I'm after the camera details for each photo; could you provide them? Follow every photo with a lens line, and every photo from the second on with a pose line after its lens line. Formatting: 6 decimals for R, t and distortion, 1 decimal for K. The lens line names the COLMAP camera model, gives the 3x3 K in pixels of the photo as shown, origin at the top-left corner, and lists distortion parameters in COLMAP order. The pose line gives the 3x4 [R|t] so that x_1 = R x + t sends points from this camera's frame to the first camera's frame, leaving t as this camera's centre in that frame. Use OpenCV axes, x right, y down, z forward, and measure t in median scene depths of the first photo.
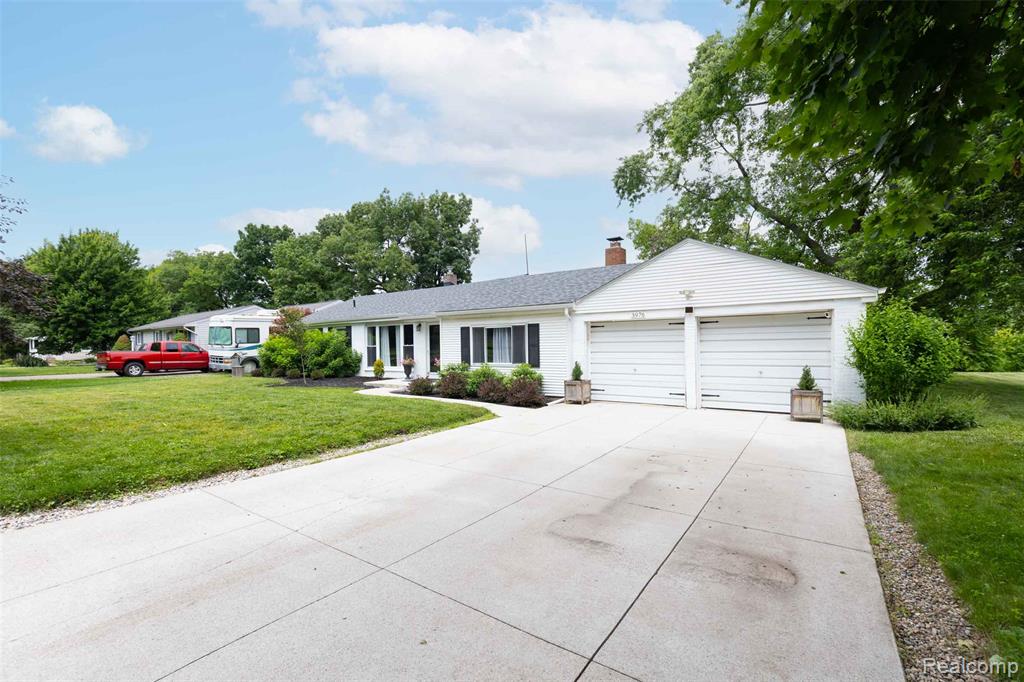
lens RADIAL K [[461.4, 0, 511.1], [0, 461.4, 343.9], [0, 0, 1]] dist [0.005649, -0.000540]
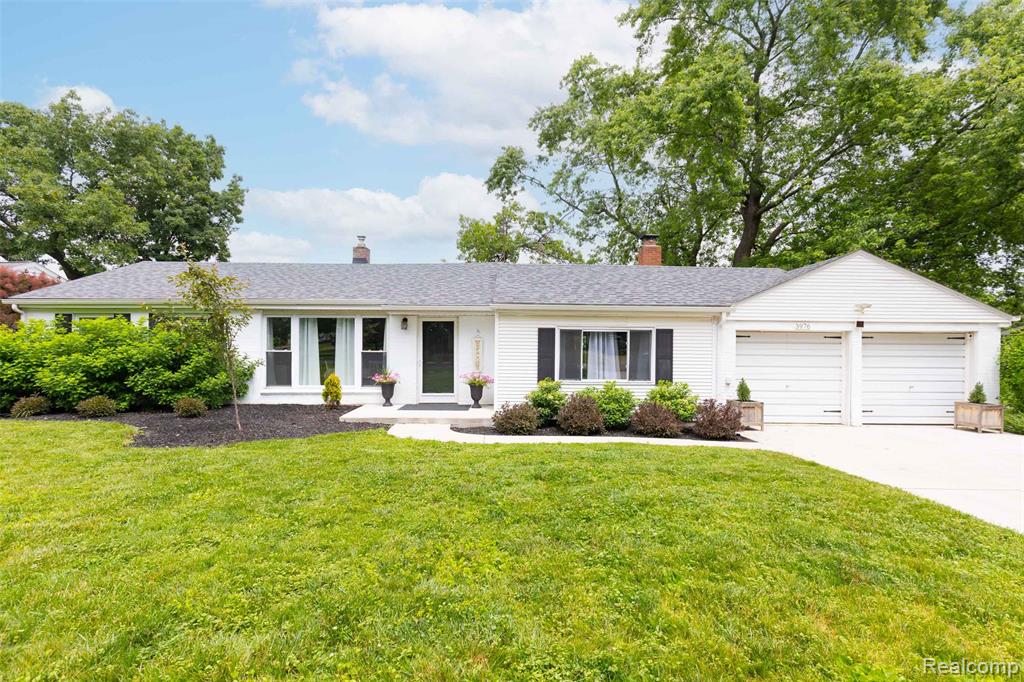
lens RADIAL K [[461.4, 0, 511.1], [0, 461.4, 343.9], [0, 0, 1]] dist [0.005649, -0.000540]
pose [[0.797160, 0.023838, 0.603297, -0.559563], [-0.020563, 0.999713, -0.012331, -0.003612], [-0.603418, -0.002576, 0.797421, 0.477489]]
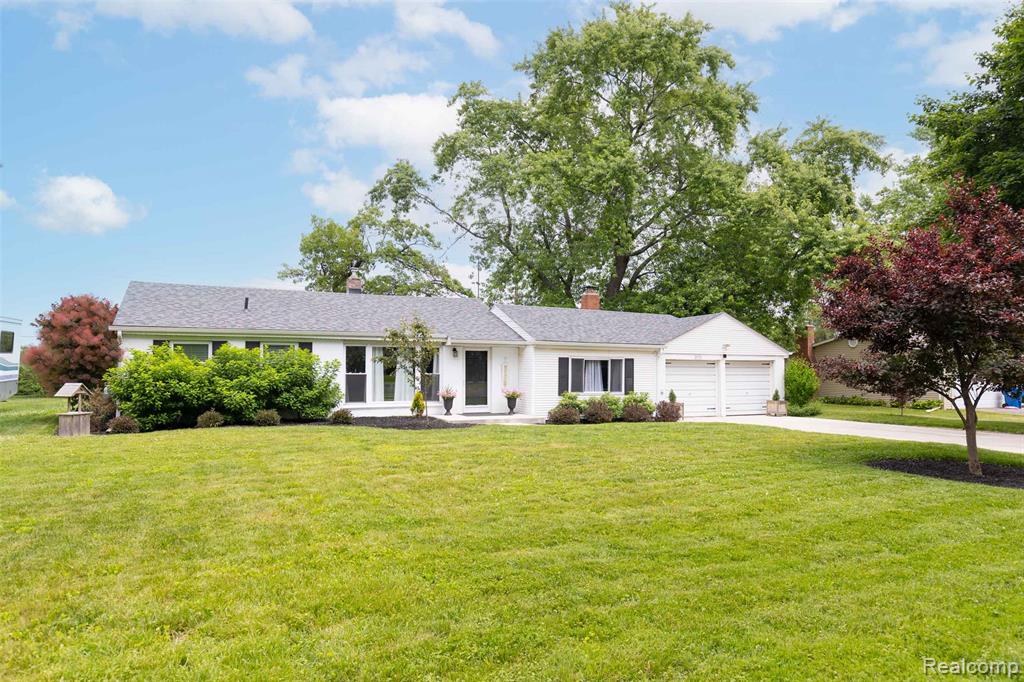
lens RADIAL K [[653.3, 0, 508.5], [0, 653.3, 344.0], [0, 0, 1]] dist [-0.003813, -0.000379]
pose [[0.463971, 0.050069, 0.884434, -1.443348], [-0.015176, 0.998704, -0.048577, 0.005590], [-0.885720, 0.009117, 0.464130, 0.432200]]
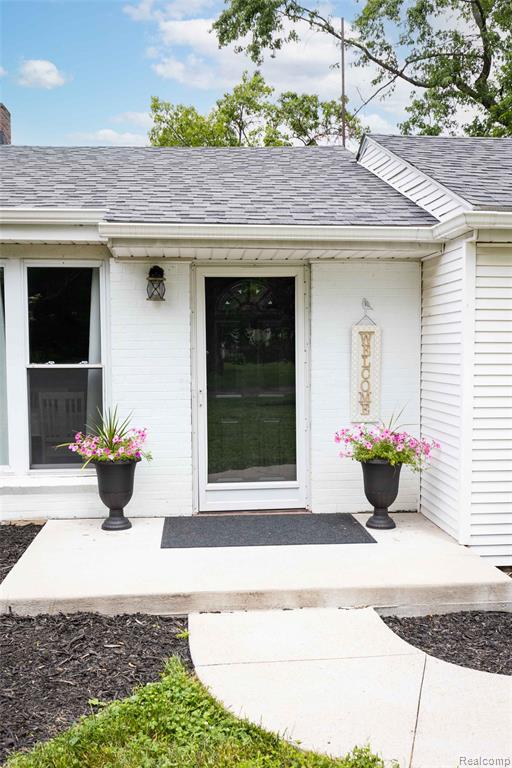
lens RADIAL K [[725.9, 0, 256.0], [0, 725.9, 384.0], [0, 0, 1]] dist [-0.009049, -0.003662]
pose [[0.743866, -0.020104, 0.668026, -0.472277], [-0.009814, 0.999111, 0.040996, -0.003464], [-0.668257, -0.037052, 0.743008, 0.850728]]
